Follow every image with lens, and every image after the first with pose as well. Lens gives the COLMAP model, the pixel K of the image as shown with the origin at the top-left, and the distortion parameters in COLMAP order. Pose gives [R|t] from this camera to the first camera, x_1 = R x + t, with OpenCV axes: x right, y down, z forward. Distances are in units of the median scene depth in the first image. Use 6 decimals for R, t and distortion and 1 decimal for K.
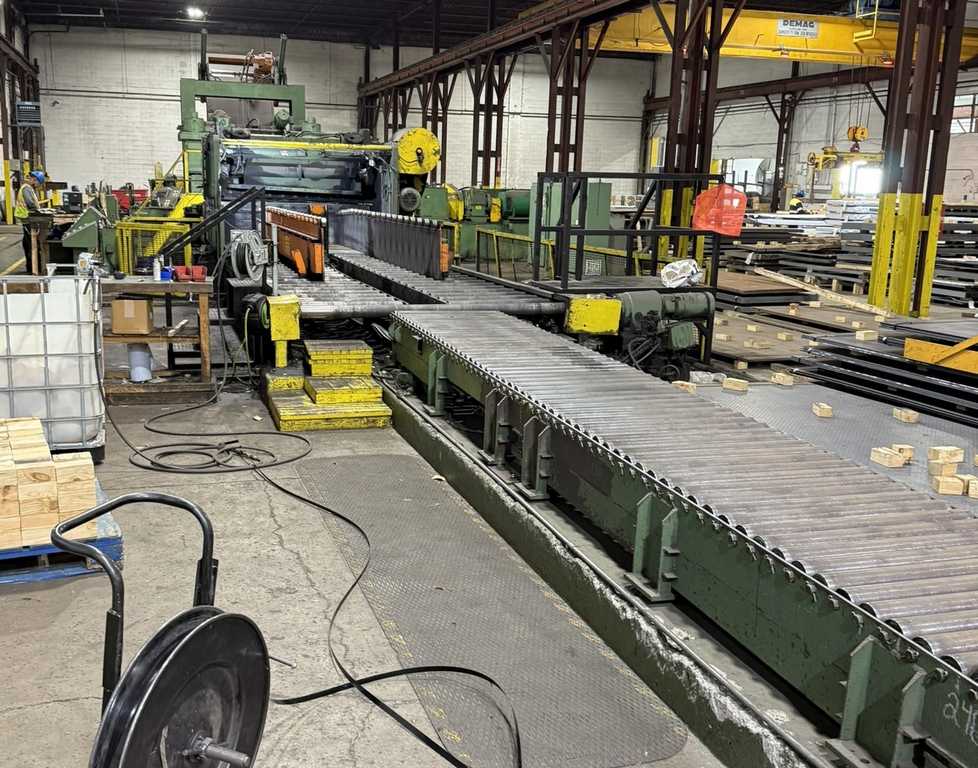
lens RADIAL K [[1135.8, 0, 493.3], [0, 1135.8, 388.1], [0, 0, 1]] dist [0.047505, 0.000000]
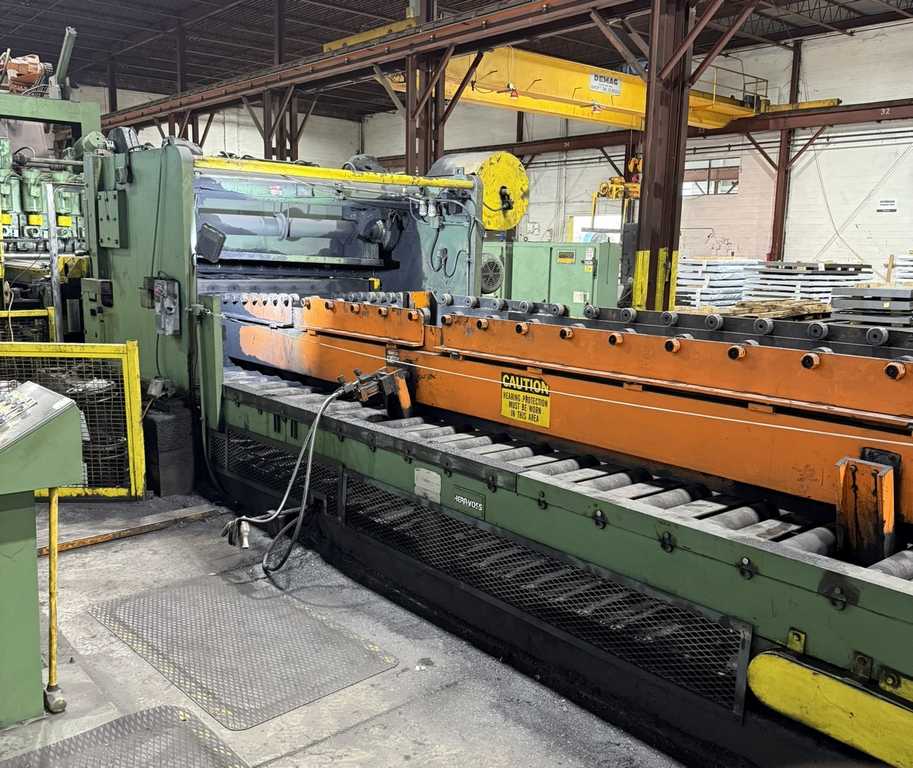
lens RADIAL K [[876.1, 0, 462.2], [0, 876.1, 379.2], [0, 0, 1]] dist [0.014508, 0.000000]
pose [[0.910110, -0.064706, 0.409284, -0.161164], [0.071937, 0.997407, -0.002278, -0.065016], [-0.408075, 0.031516, 0.912404, 0.347222]]
